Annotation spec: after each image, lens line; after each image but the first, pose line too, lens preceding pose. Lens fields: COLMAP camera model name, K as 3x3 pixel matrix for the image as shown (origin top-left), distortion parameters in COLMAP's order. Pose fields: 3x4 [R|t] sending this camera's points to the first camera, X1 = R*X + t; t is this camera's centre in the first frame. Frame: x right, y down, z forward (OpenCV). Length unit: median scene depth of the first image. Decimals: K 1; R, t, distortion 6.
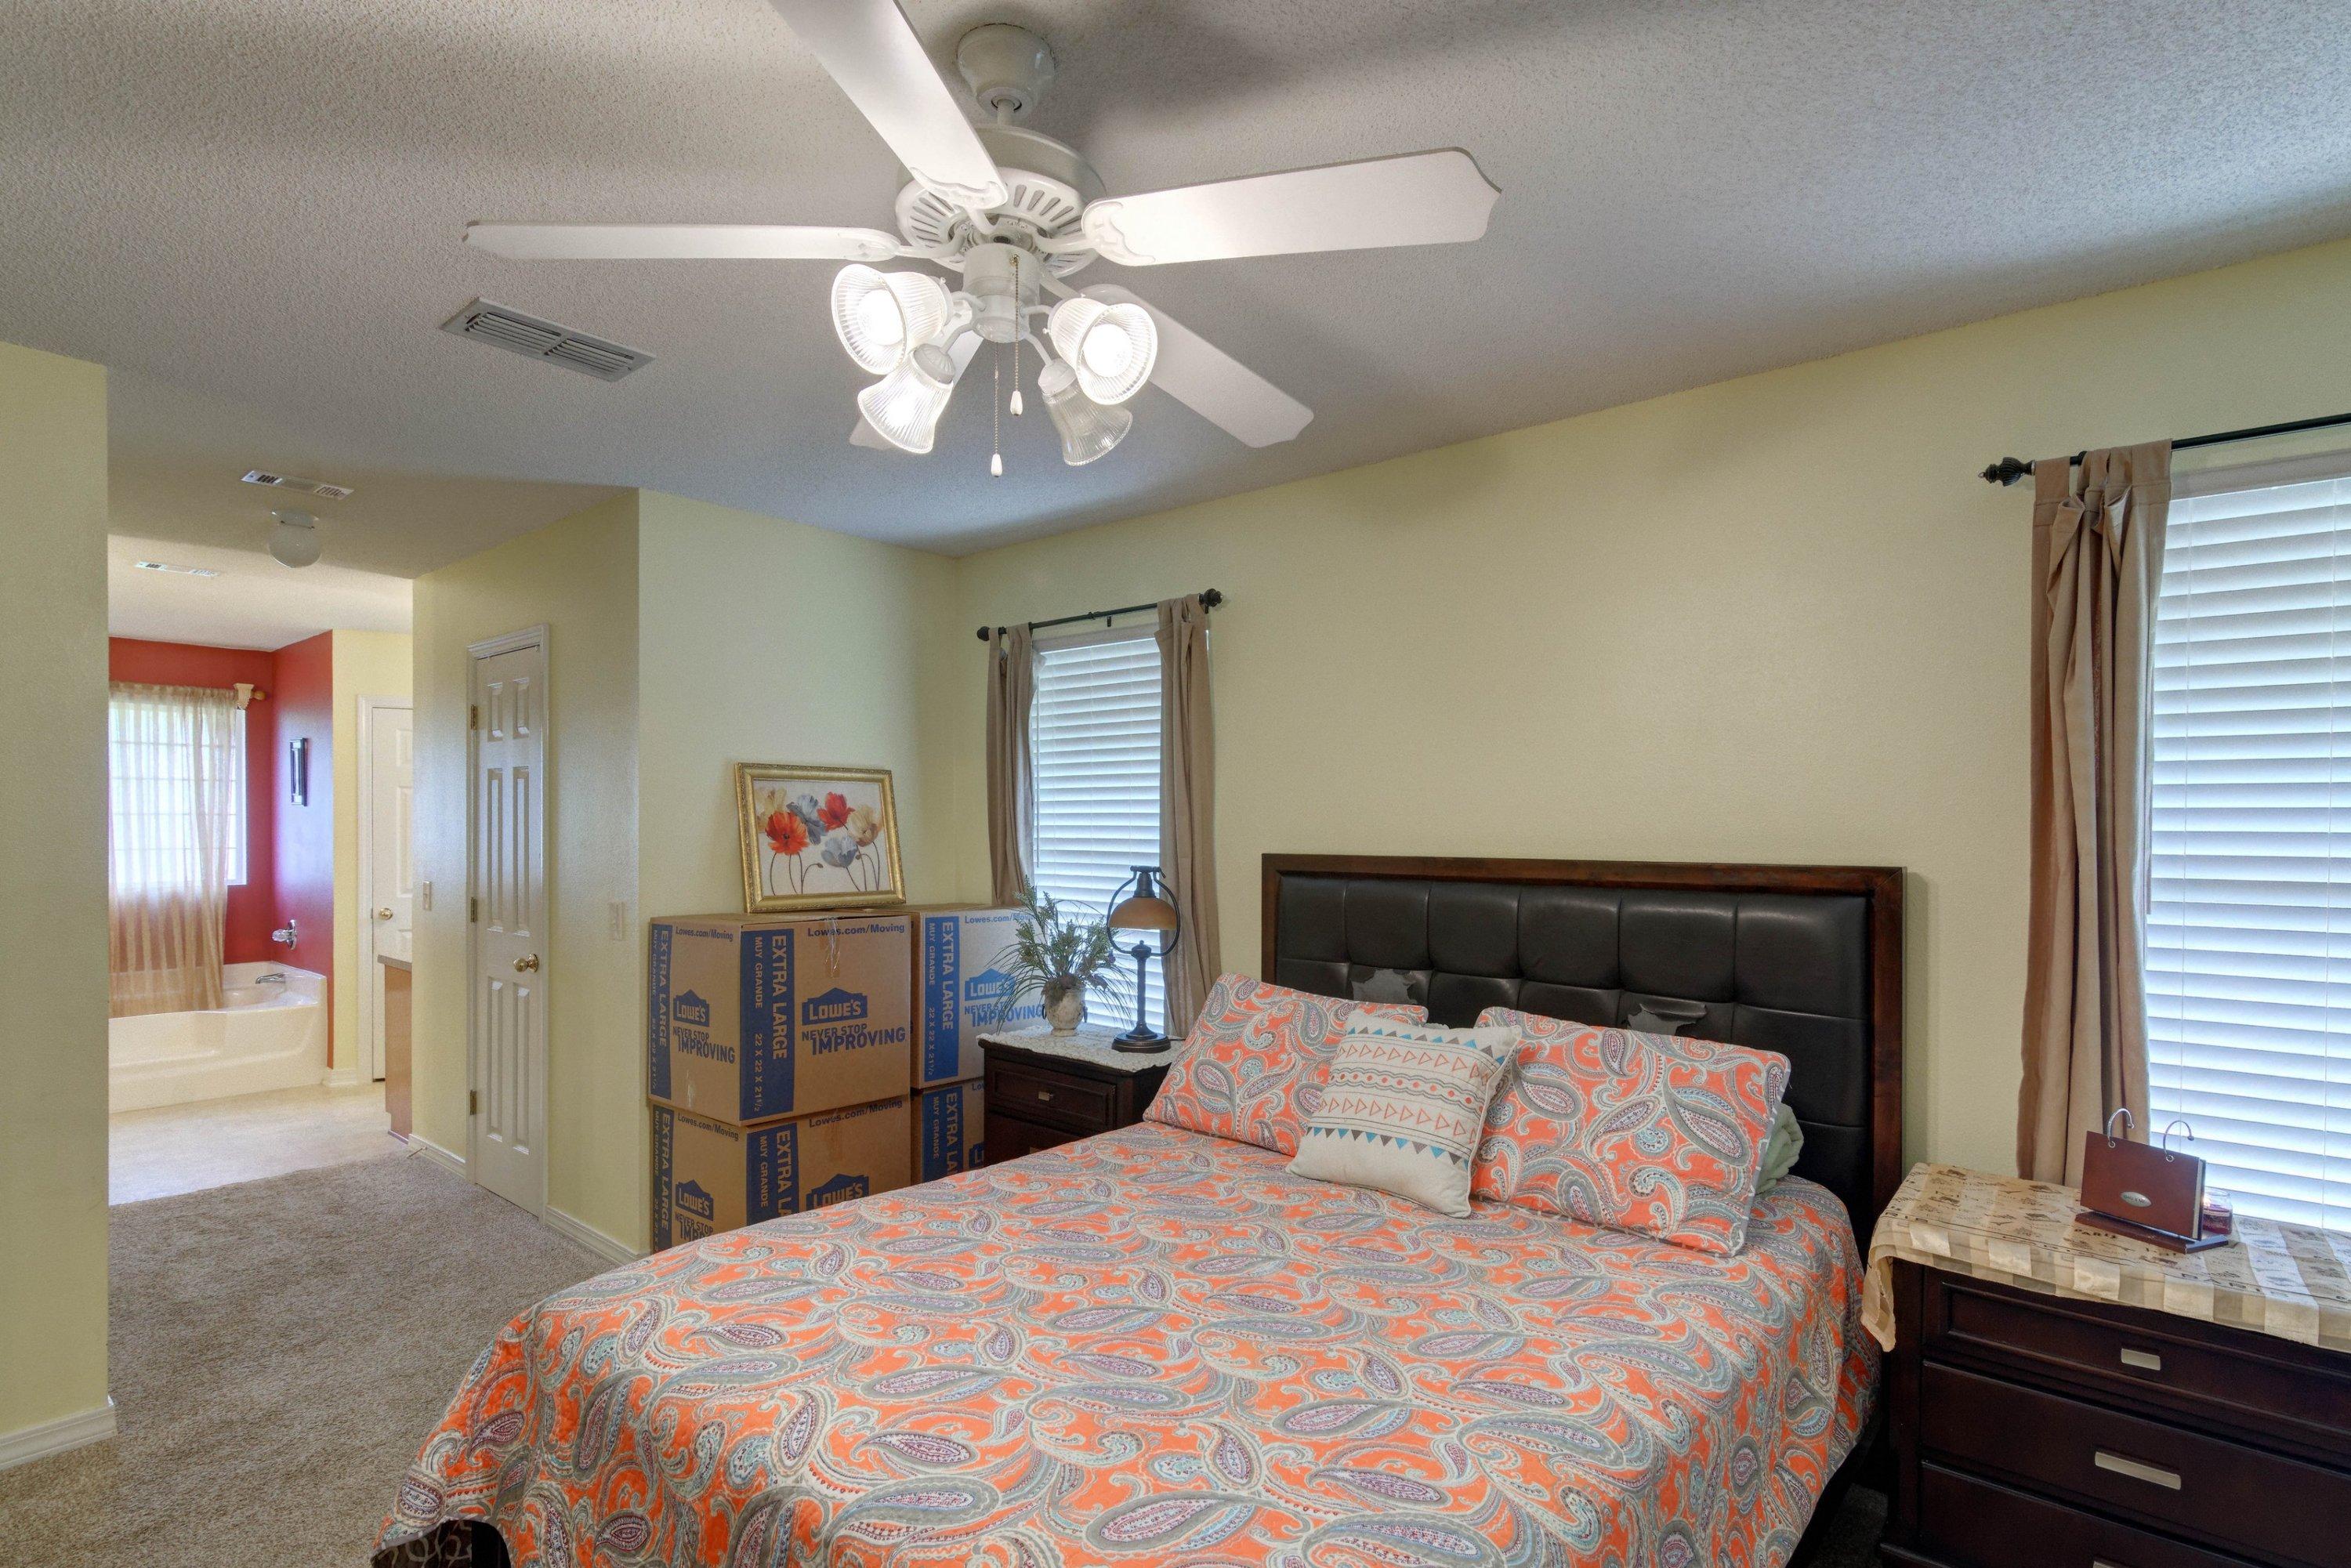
lens RADIAL K [[1139.7, 0, 1155.3], [0, 1139.7, 849.7], [0, 0, 1]] dist [0.001326, -0.001767]
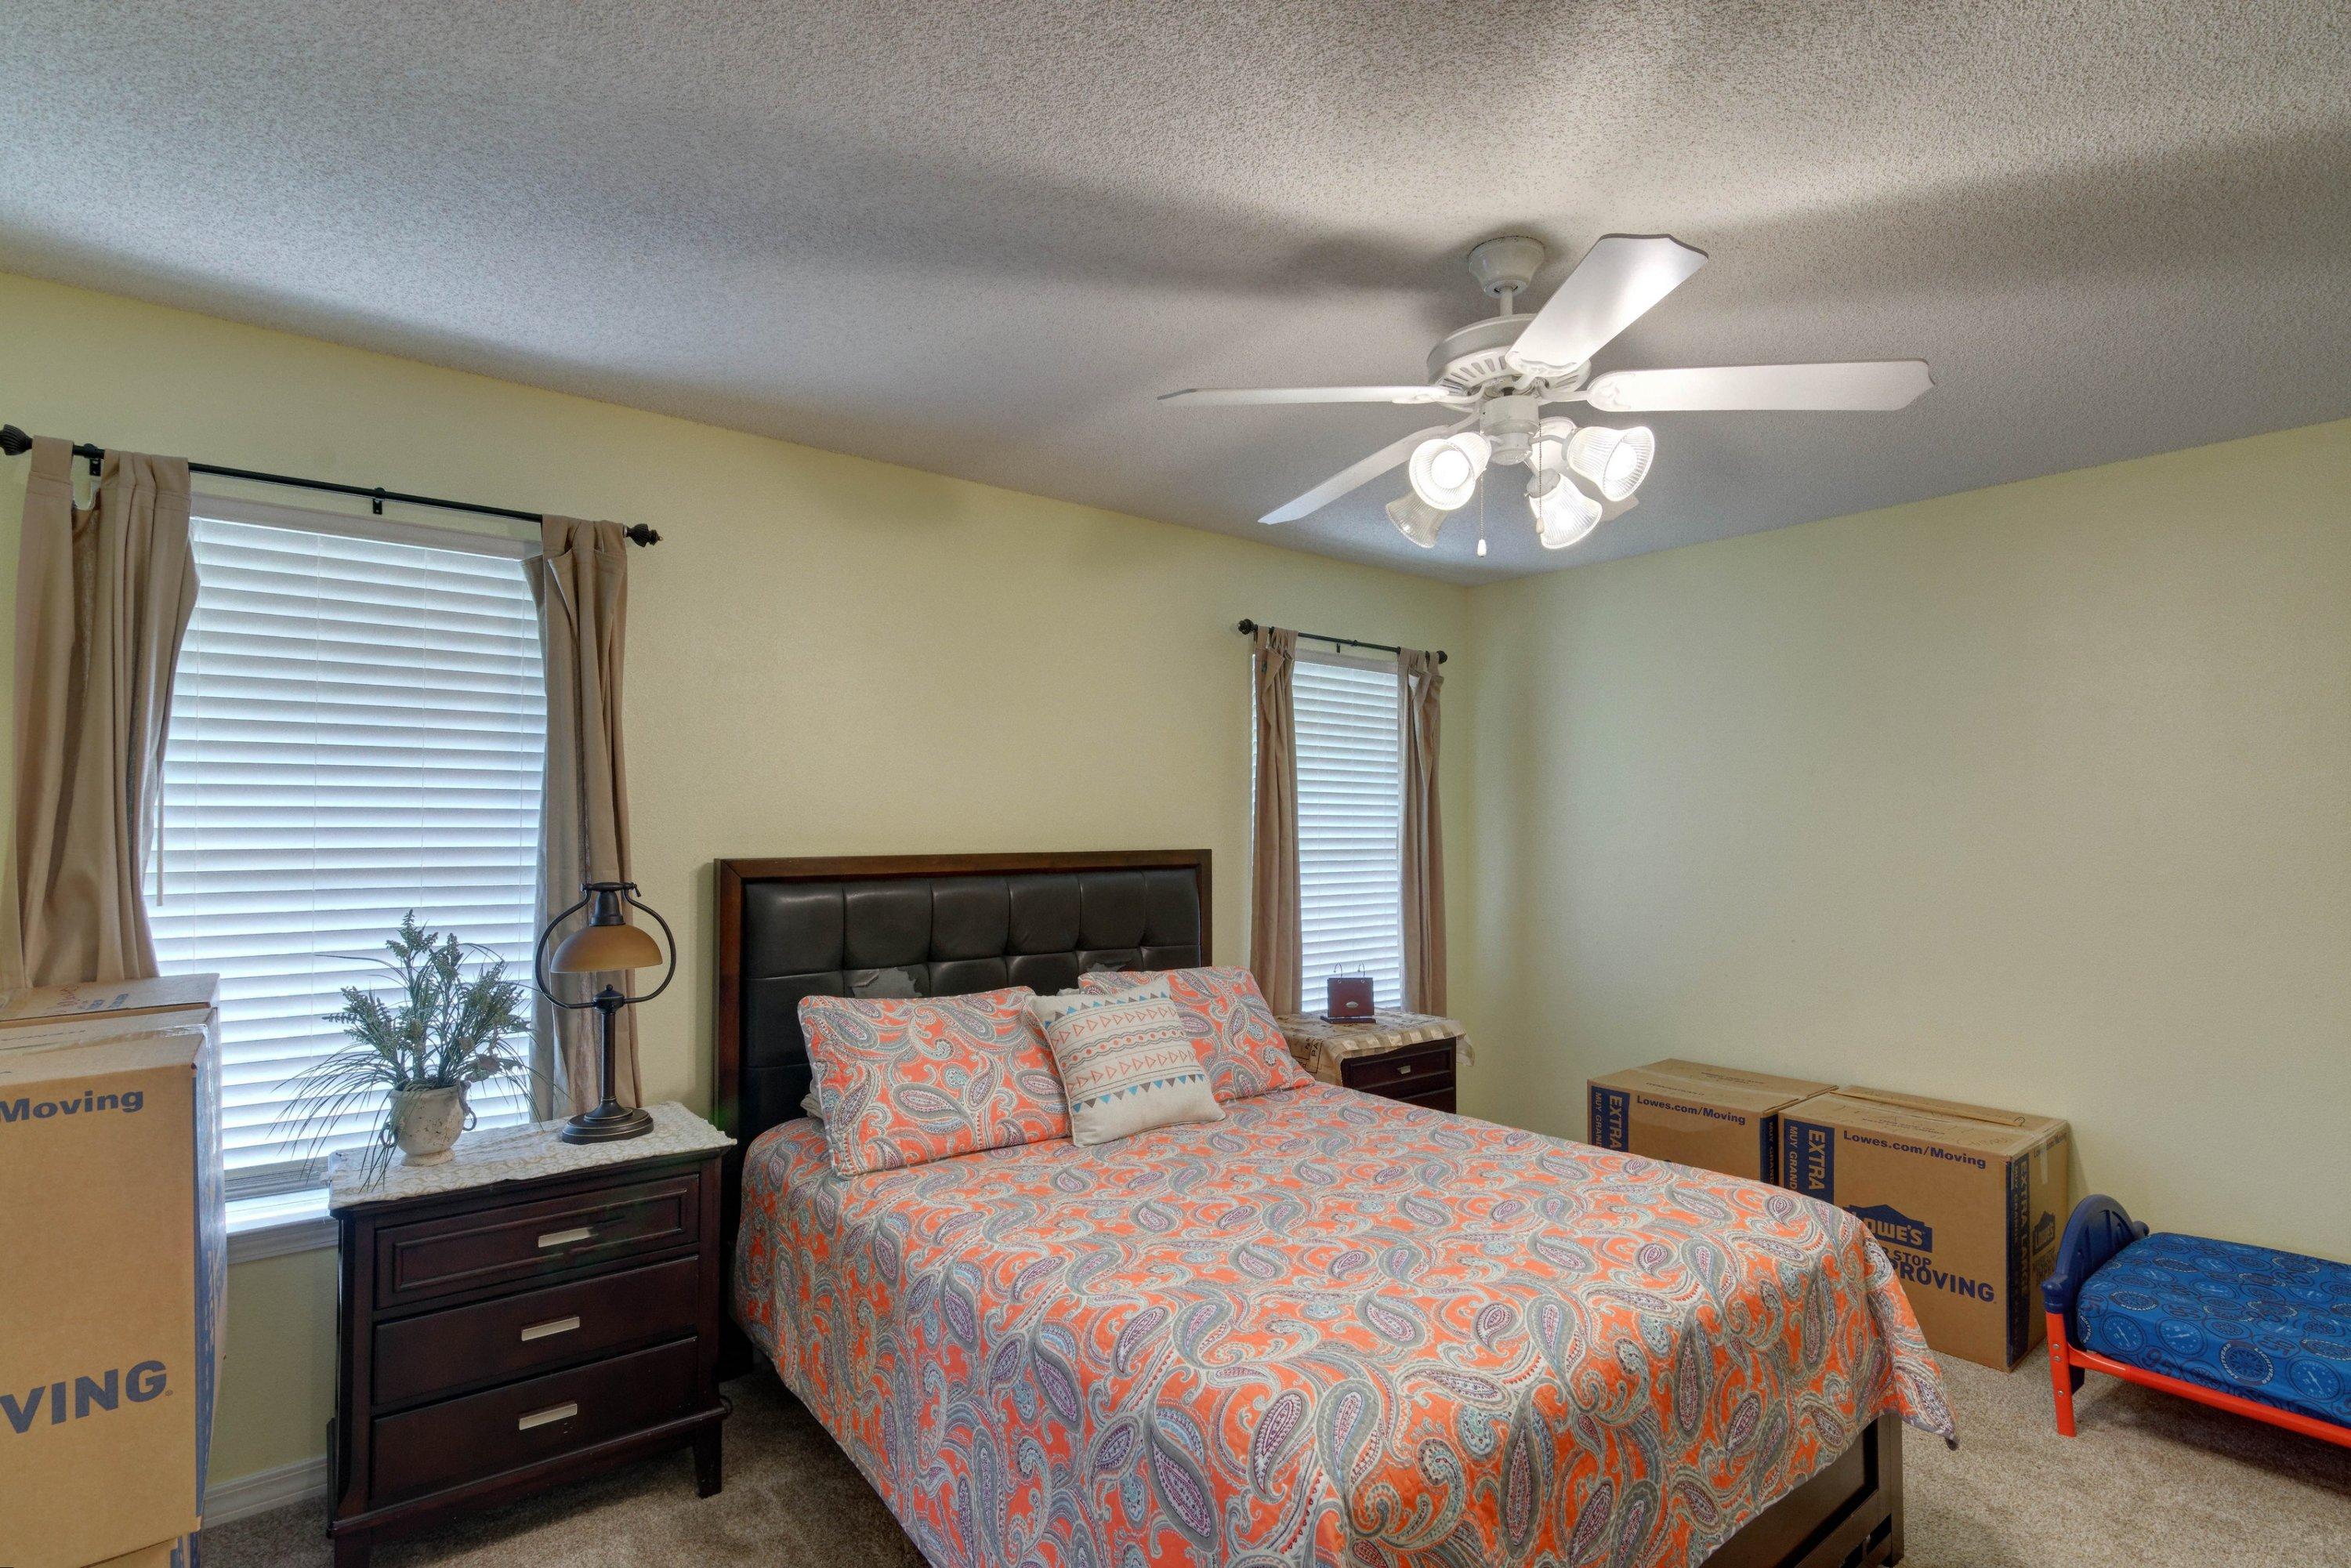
lens RADIAL K [[1139.7, 0, 1171.6], [0, 1139.7, 836.4], [0, 0, 1]] dist [0.001326, -0.001767]
pose [[0.177407, -0.006041, 0.984119, -0.654286], [0.028025, 0.999607, 0.001084, -0.005615], [-0.983738, 0.027387, 0.177506, 0.510547]]
